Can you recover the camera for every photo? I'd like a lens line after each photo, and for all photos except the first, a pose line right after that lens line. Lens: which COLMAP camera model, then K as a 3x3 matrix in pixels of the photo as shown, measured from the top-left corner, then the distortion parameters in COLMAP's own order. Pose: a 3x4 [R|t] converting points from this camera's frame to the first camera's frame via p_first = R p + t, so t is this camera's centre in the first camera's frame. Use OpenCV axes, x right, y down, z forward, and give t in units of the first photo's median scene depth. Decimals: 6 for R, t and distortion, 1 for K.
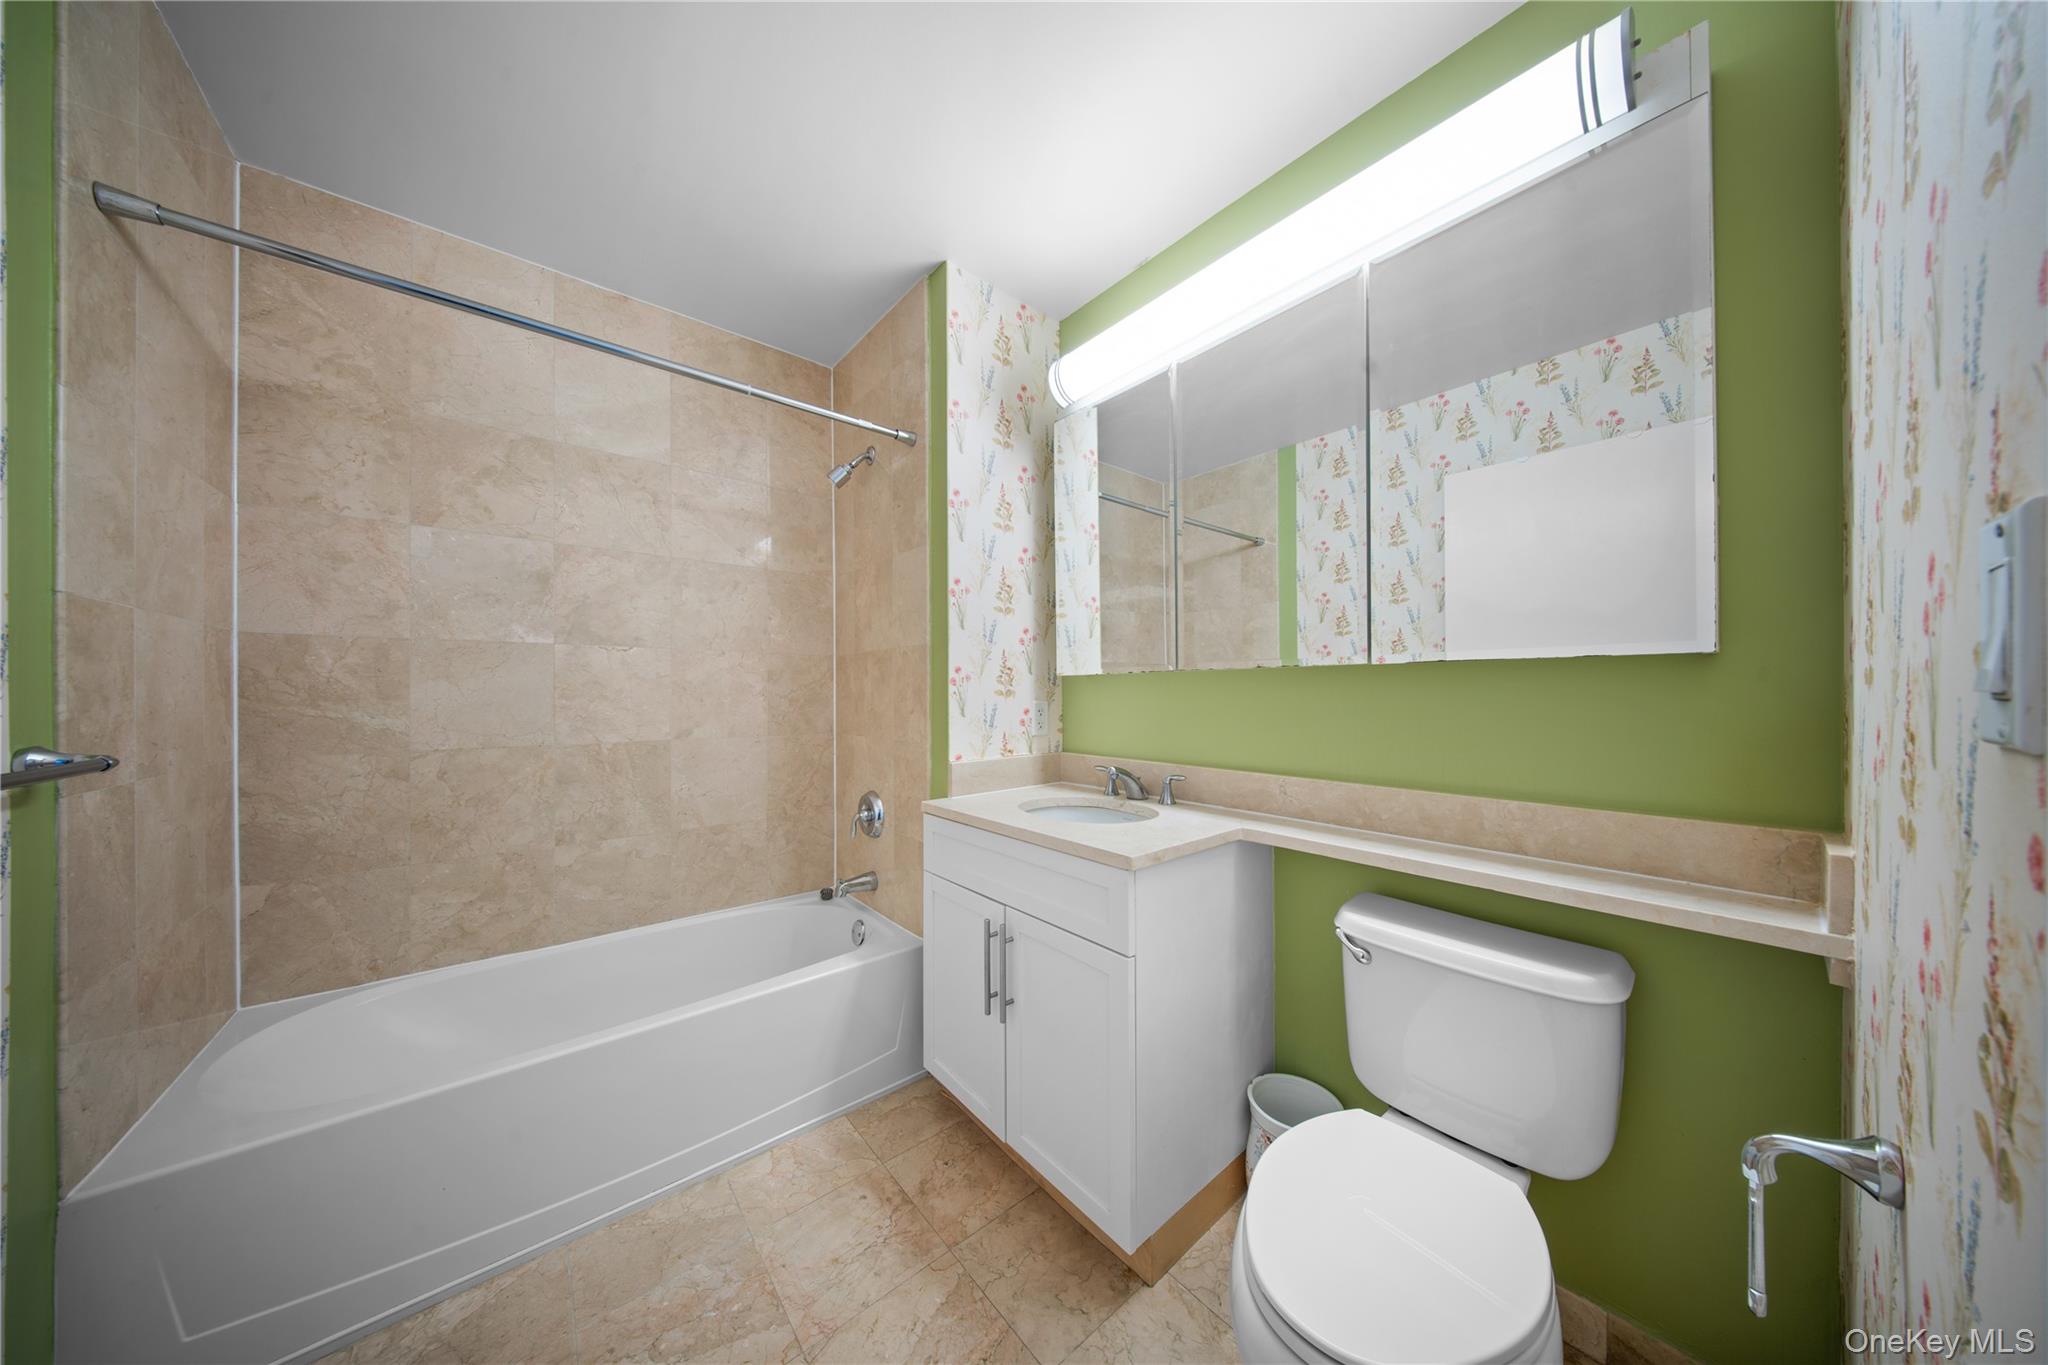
lens RADIAL K [[602.0, 0, 1024.9], [0, 602.0, 693.1], [0, 0, 1]] dist [-0.000400, -0.001330]
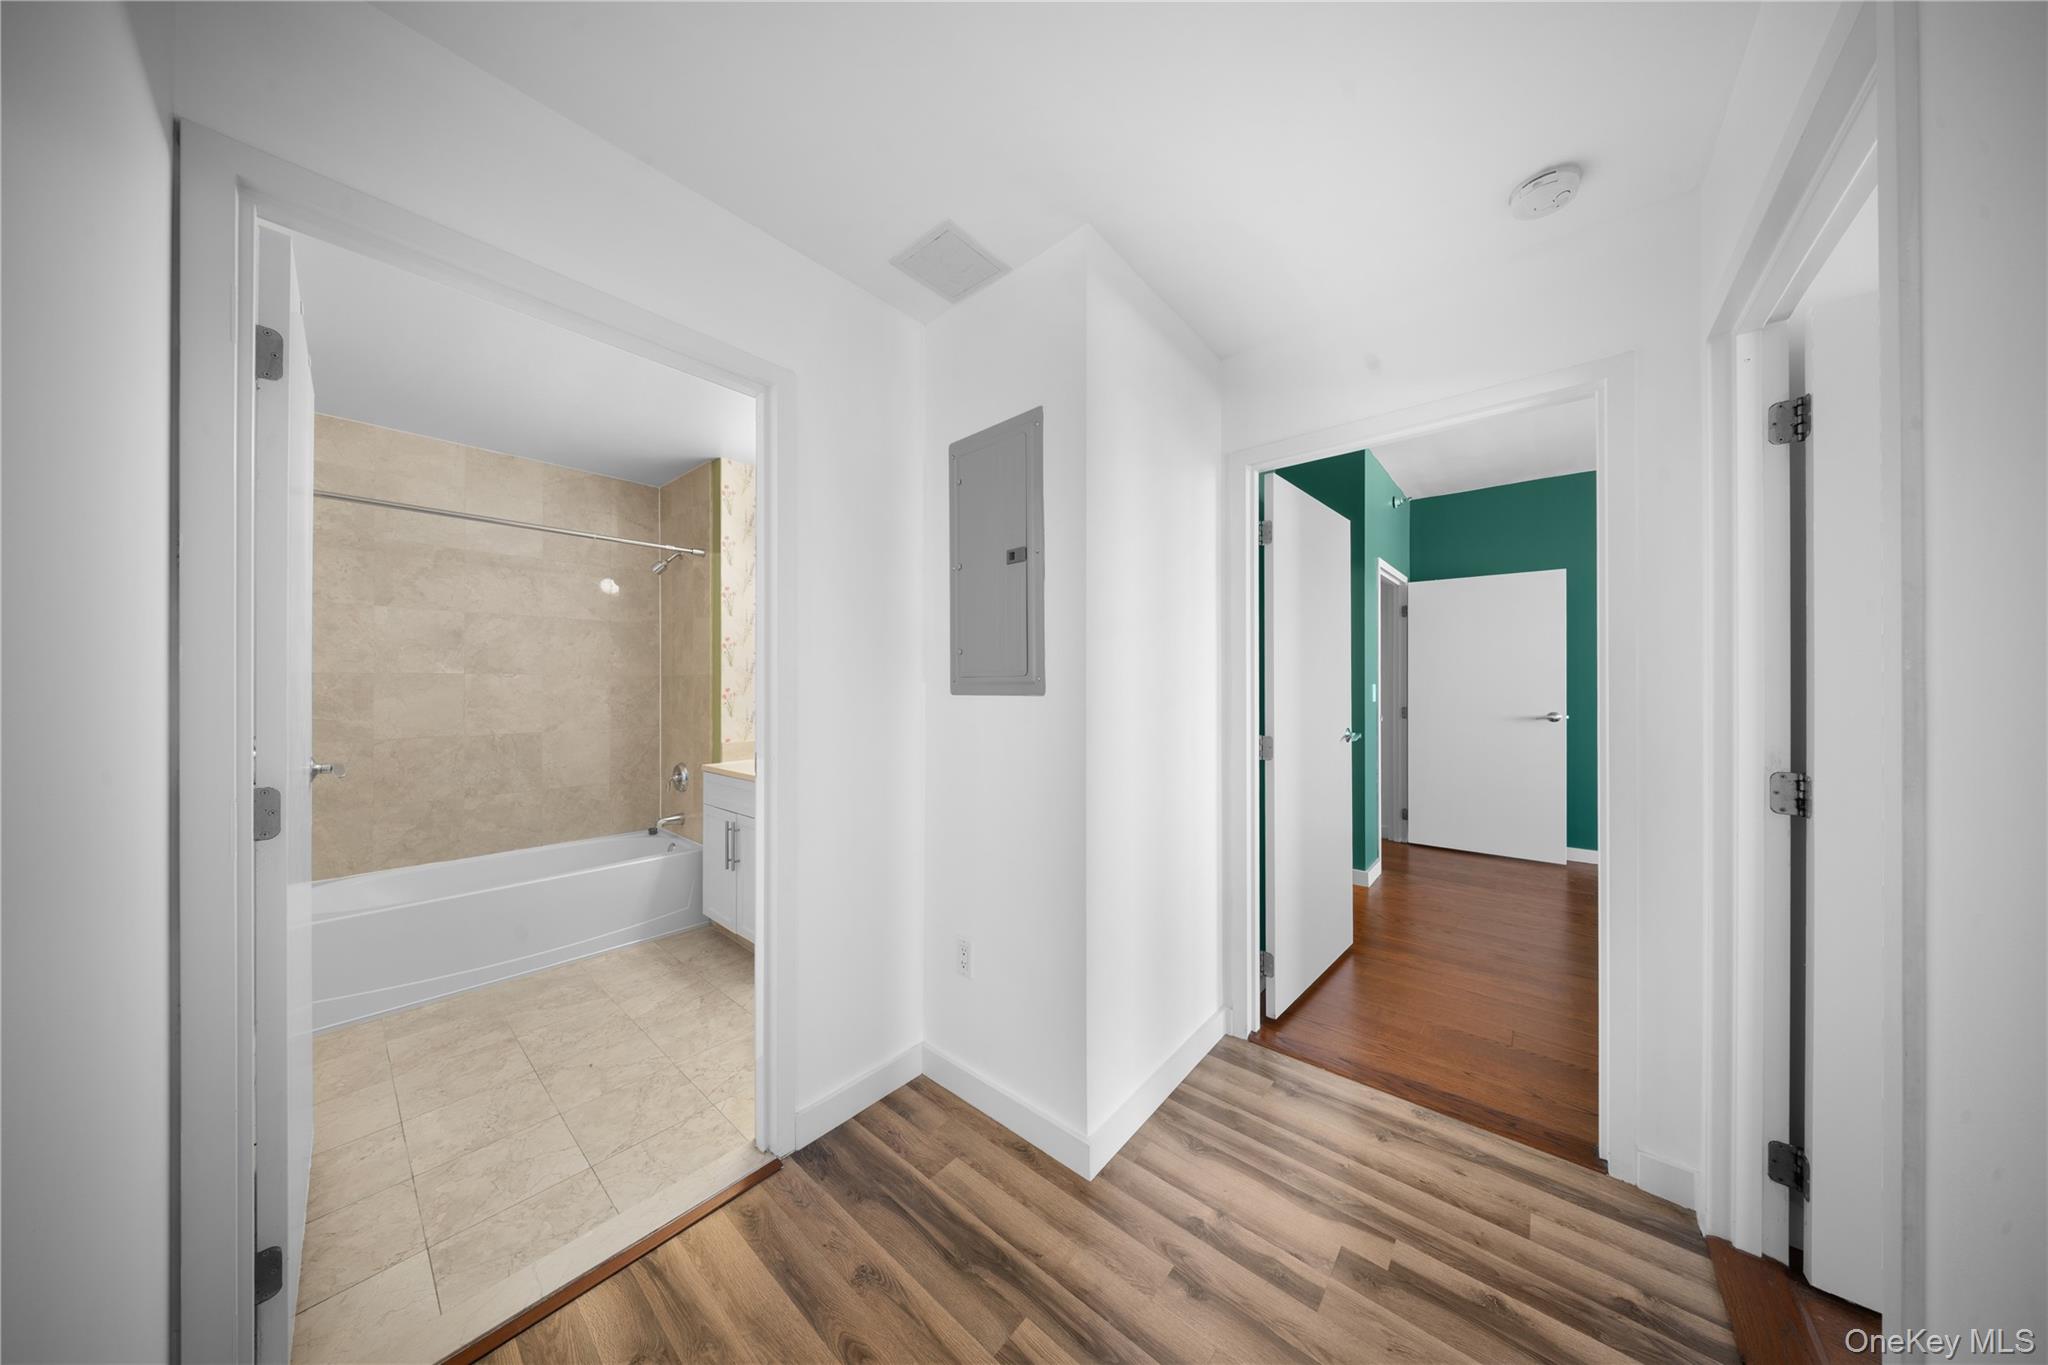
lens RADIAL K [[602.0, 0, 1022.8], [0, 602.0, 683.1], [0, 0, 1]] dist [-0.000400, -0.001330]
pose [[0.985992, 0.002390, 0.166777, 0.437954], [-0.001809, 0.999992, -0.003636, -0.053111], [-0.166784, 0.003283, 0.985988, -0.858173]]
